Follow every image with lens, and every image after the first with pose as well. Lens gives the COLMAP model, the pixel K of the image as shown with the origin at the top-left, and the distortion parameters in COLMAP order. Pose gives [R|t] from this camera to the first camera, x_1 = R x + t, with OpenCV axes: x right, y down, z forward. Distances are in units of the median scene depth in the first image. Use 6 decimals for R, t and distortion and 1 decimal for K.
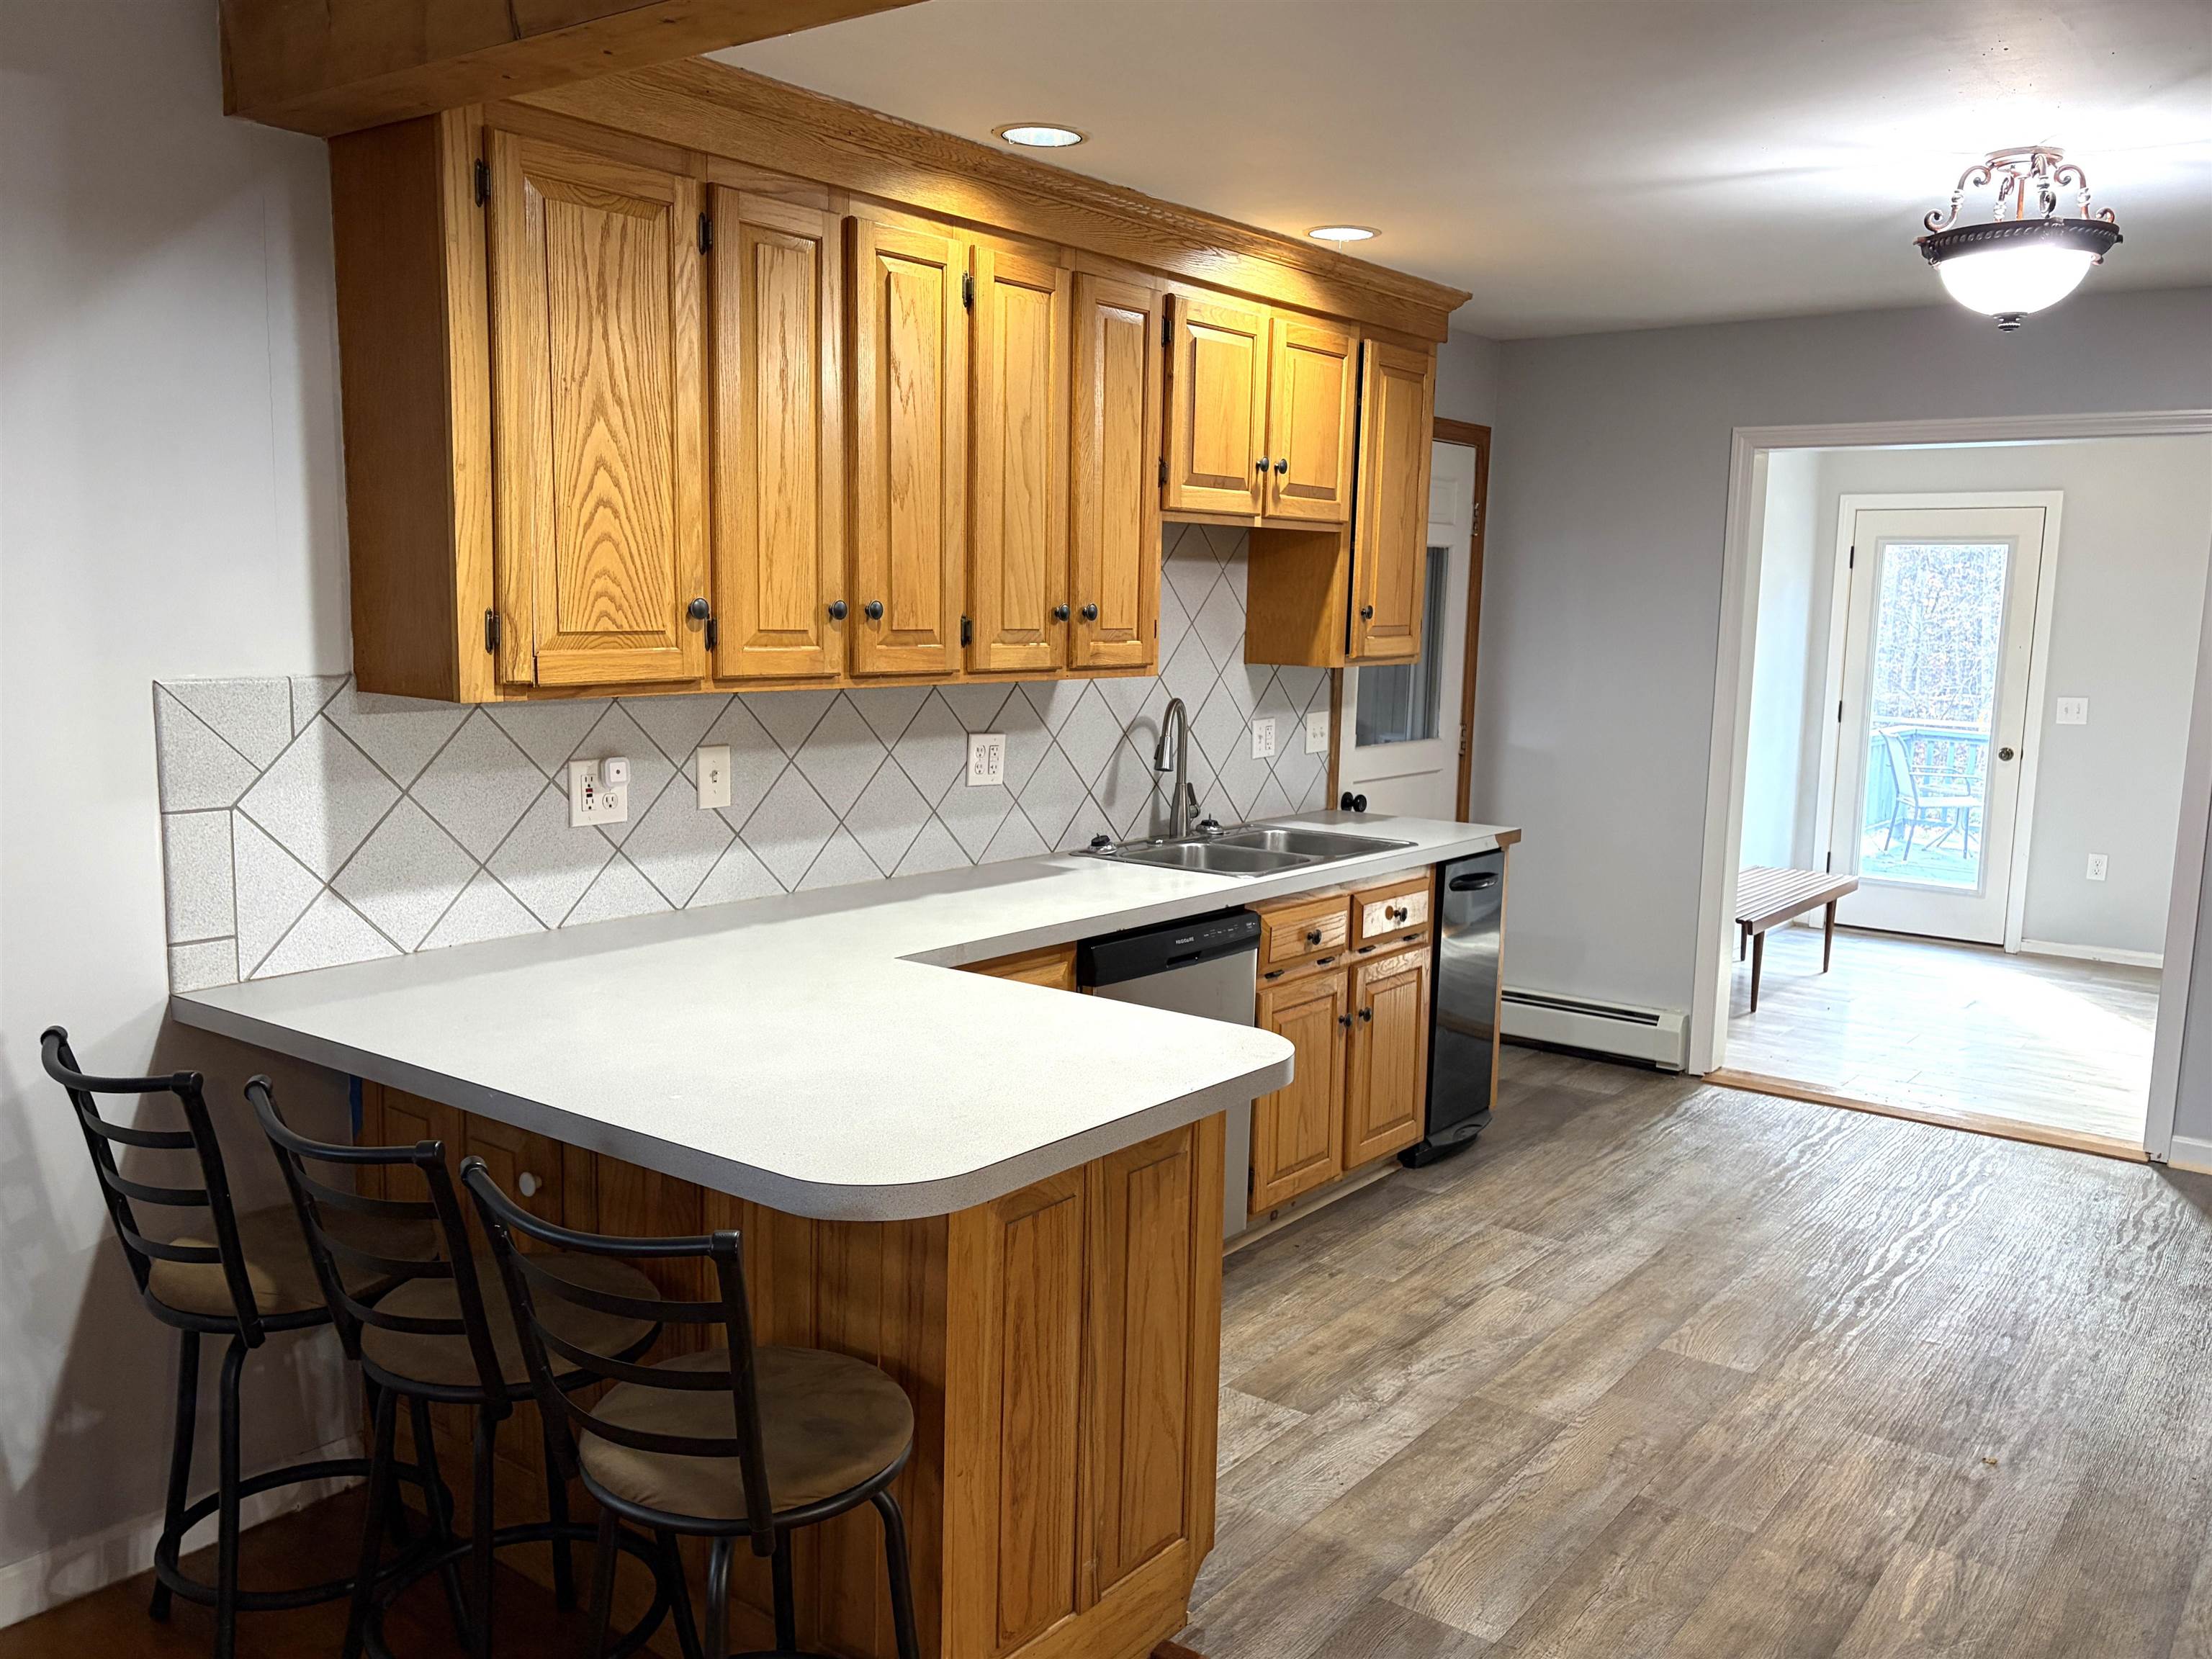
lens RADIAL K [[1678.4, 0, 1106.0], [0, 1678.4, 829.5], [0, 0, 1]] dist [0.074903, -0.105718]
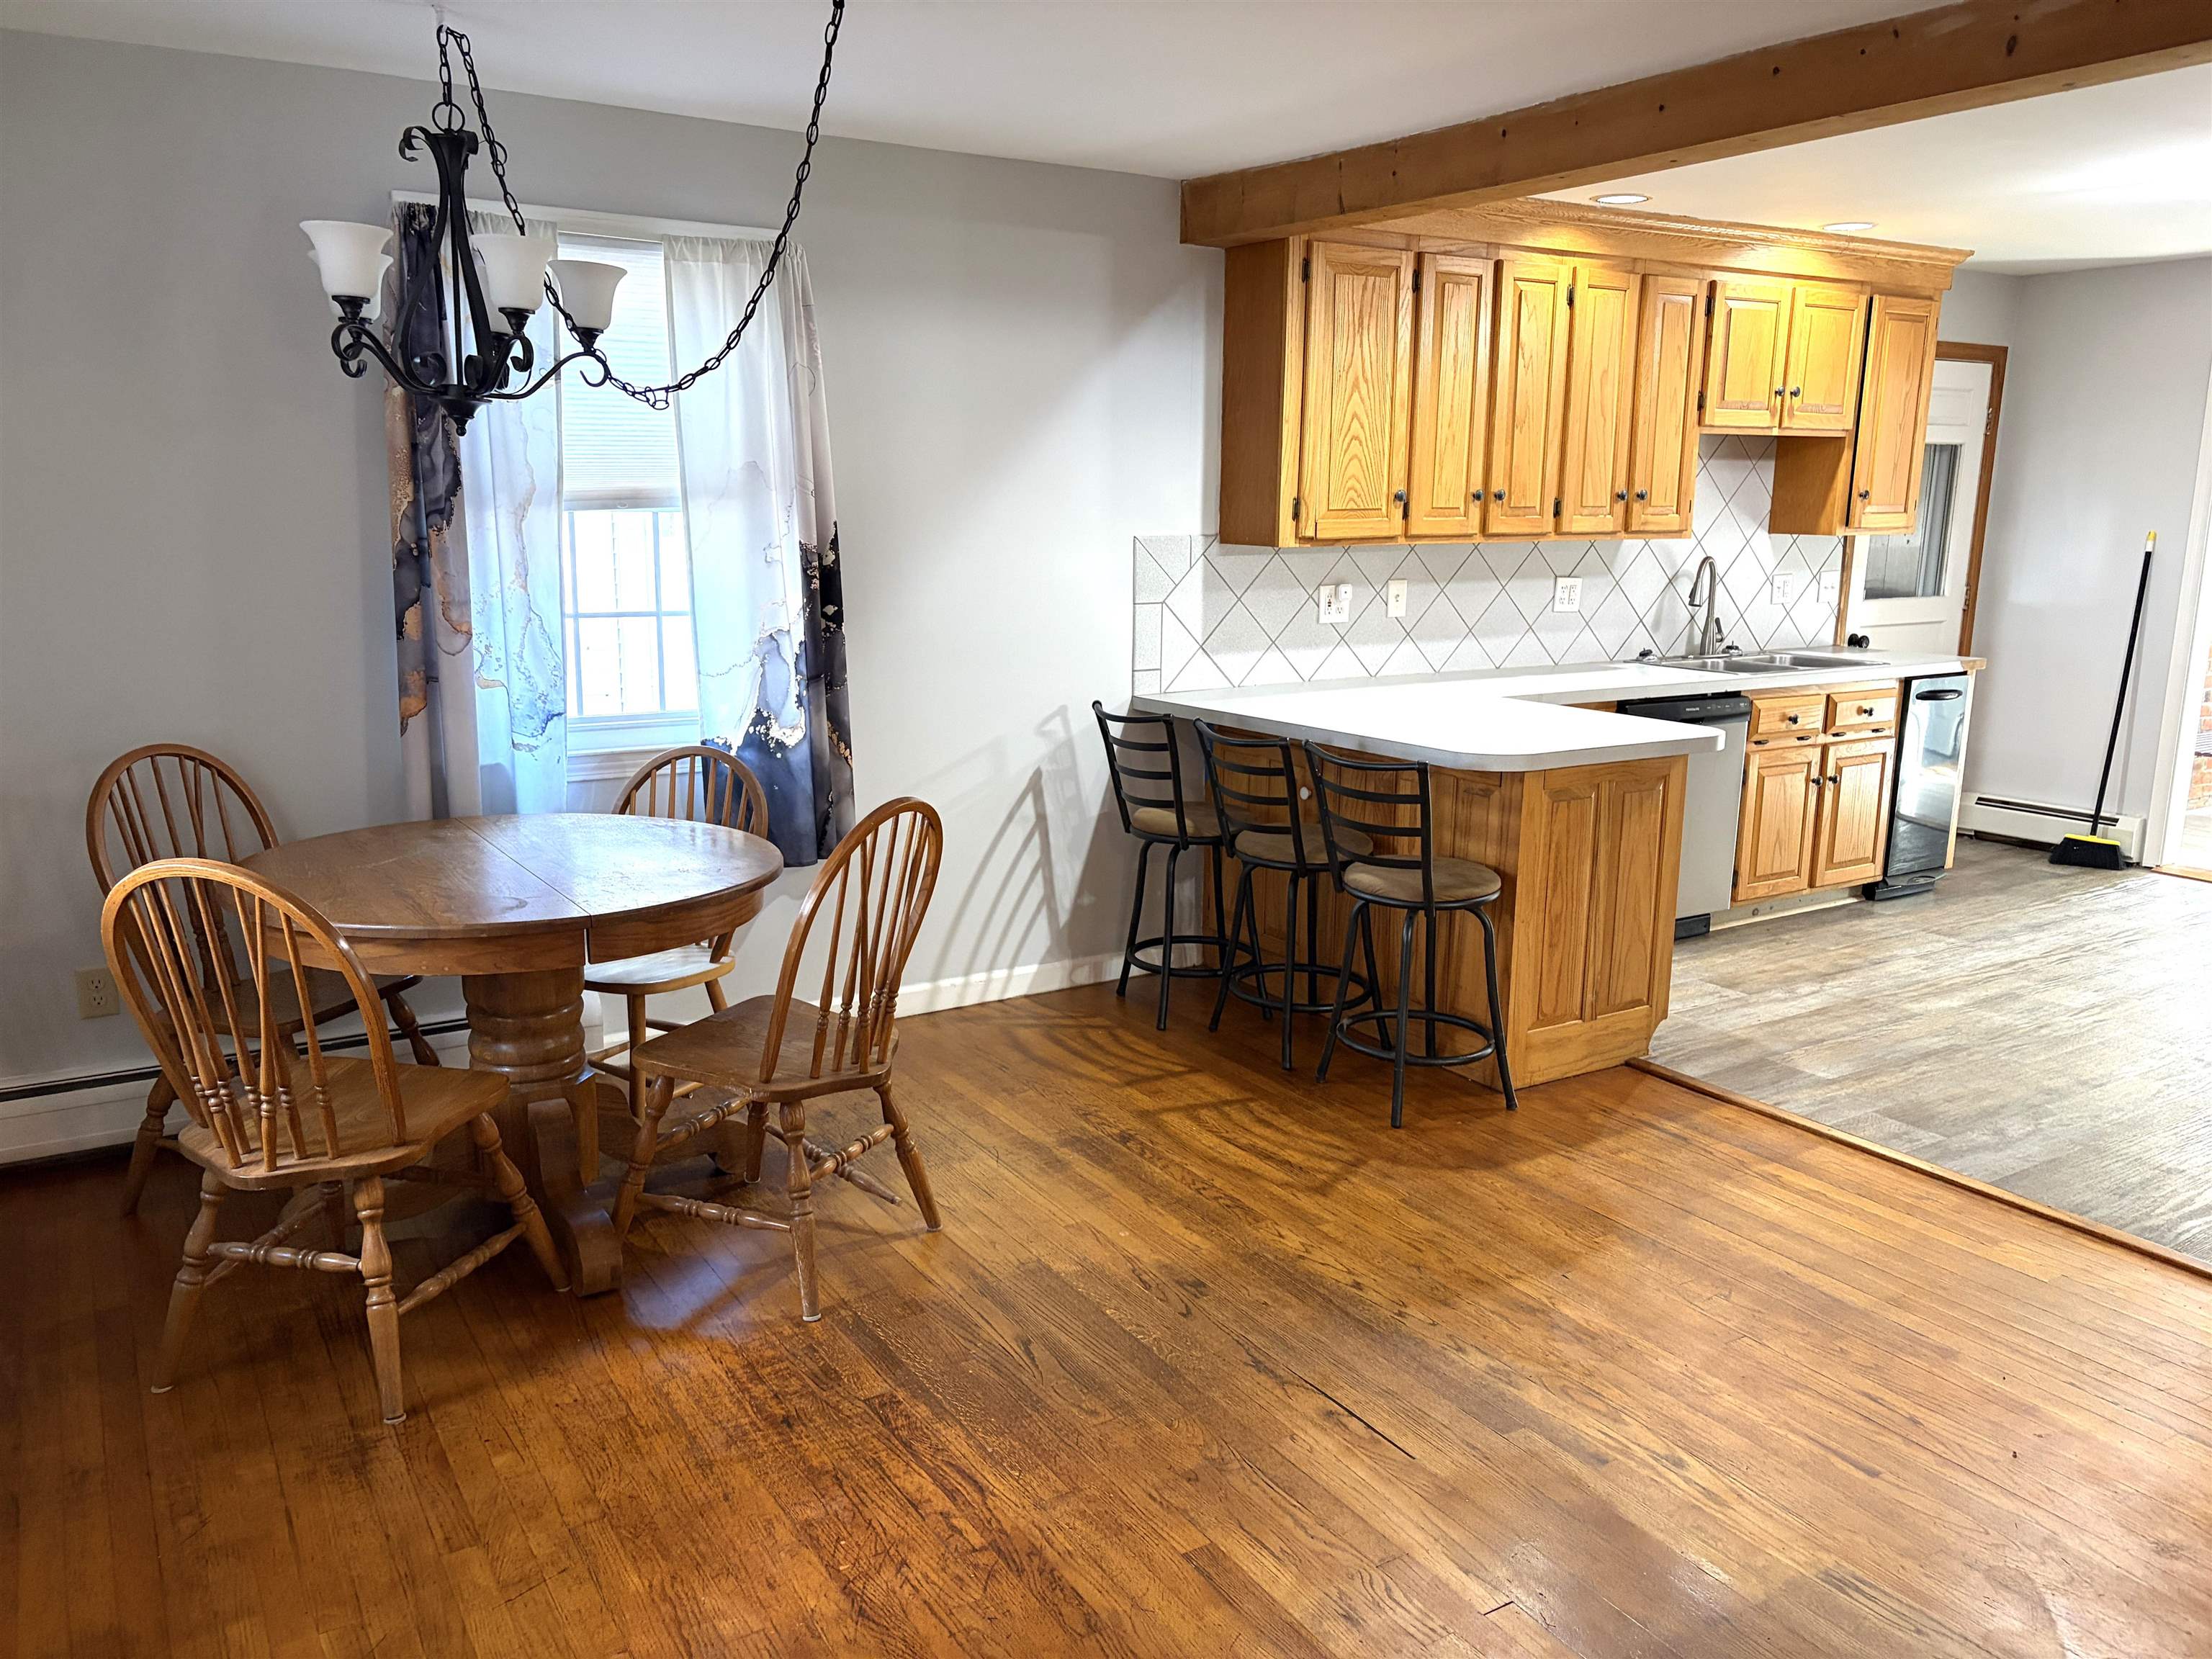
lens RADIAL K [[1651.7, 0, 1105.7], [0, 1651.7, 853.5], [0, 0, 1]] dist [0.045774, -0.099217]
pose [[0.935953, 0.059450, -0.347071, 0.082560], [-0.034904, 0.996454, 0.076557, 0.104634], [0.350392, -0.059540, 0.934709, -0.652484]]
